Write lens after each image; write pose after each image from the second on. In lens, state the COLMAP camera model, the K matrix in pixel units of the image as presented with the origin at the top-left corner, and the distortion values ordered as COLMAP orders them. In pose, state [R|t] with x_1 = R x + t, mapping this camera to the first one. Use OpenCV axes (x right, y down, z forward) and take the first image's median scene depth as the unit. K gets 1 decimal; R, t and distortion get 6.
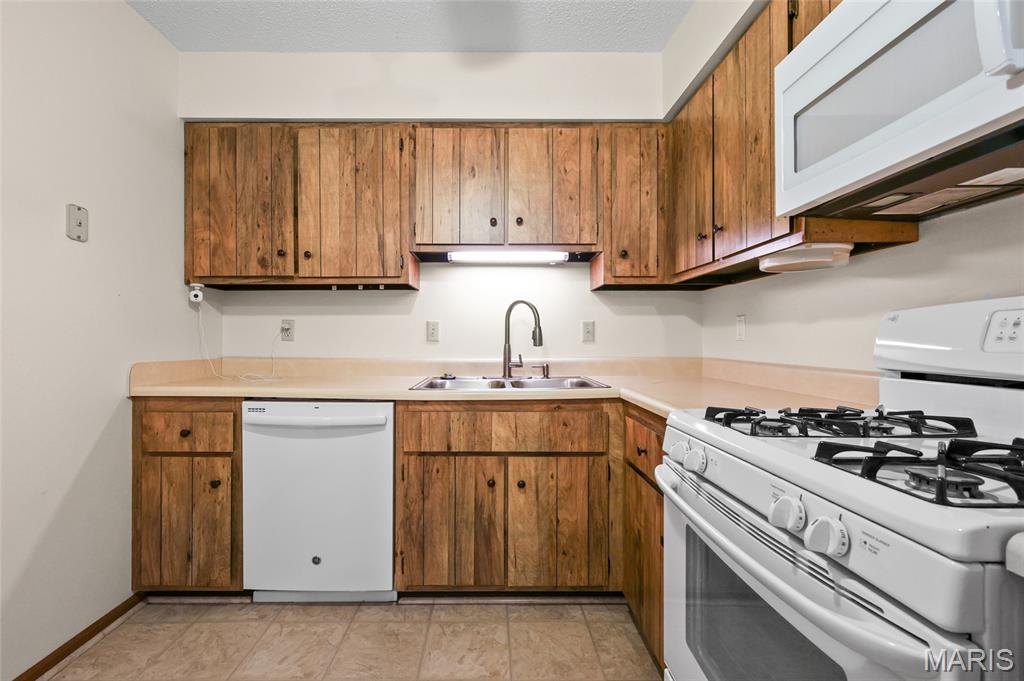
lens RADIAL K [[445.1, 0, 494.0], [0, 445.1, 339.9], [0, 0, 1]] dist [0.004407, 0.000448]
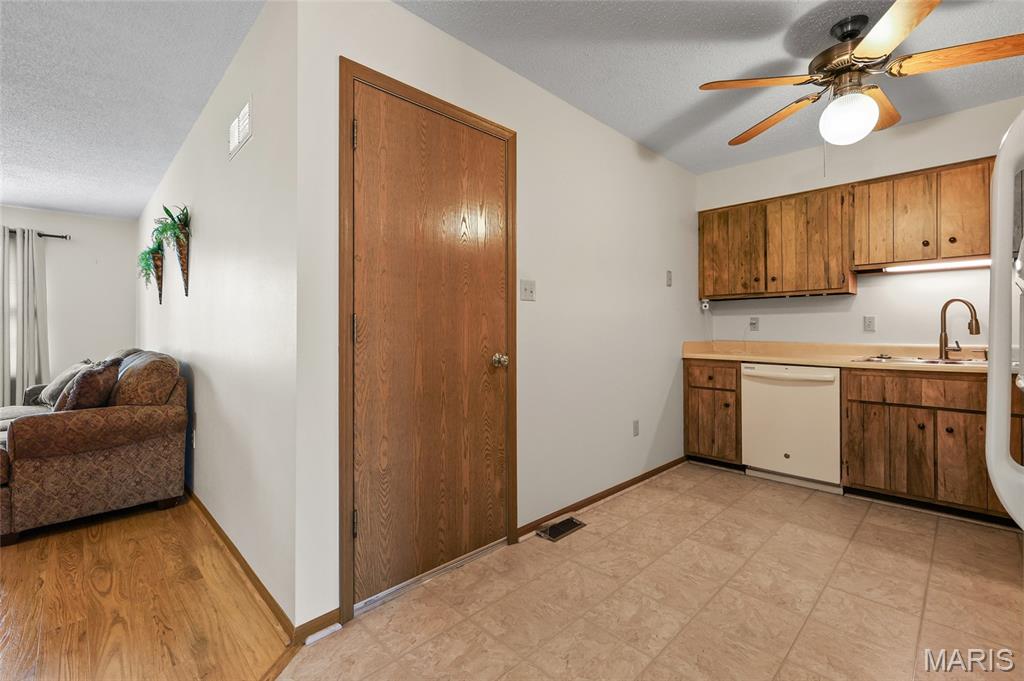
lens RADIAL K [[445.1, 0, 515.7], [0, 445.1, 328.2], [0, 0, 1]] dist [0.004407, 0.000448]
pose [[0.696287, -0.006398, -0.717735, 0.115661], [0.004448, 0.999980, -0.004599, -0.004161], [0.717750, 0.000010, 0.696301, -0.940707]]
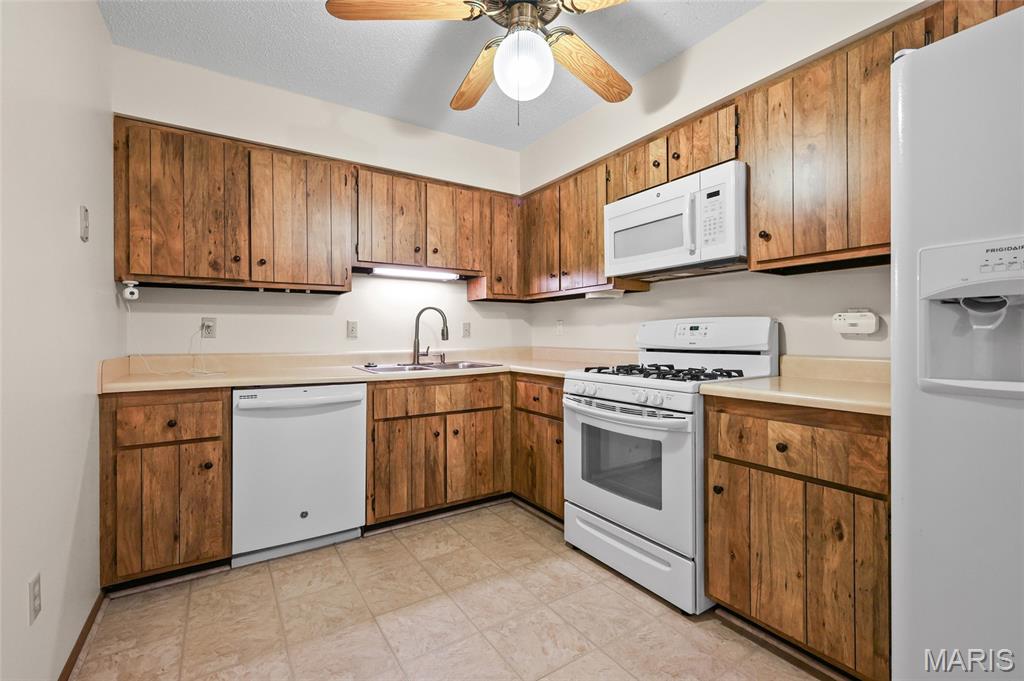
lens RADIAL K [[445.1, 0, 499.3], [0, 445.1, 335.4], [0, 0, 1]] dist [0.004407, 0.000448]
pose [[0.847176, -0.004865, 0.531290, -0.566318], [0.005202, 0.999986, 0.000862, -0.001038], [-0.531287, 0.002033, 0.847190, -0.320841]]
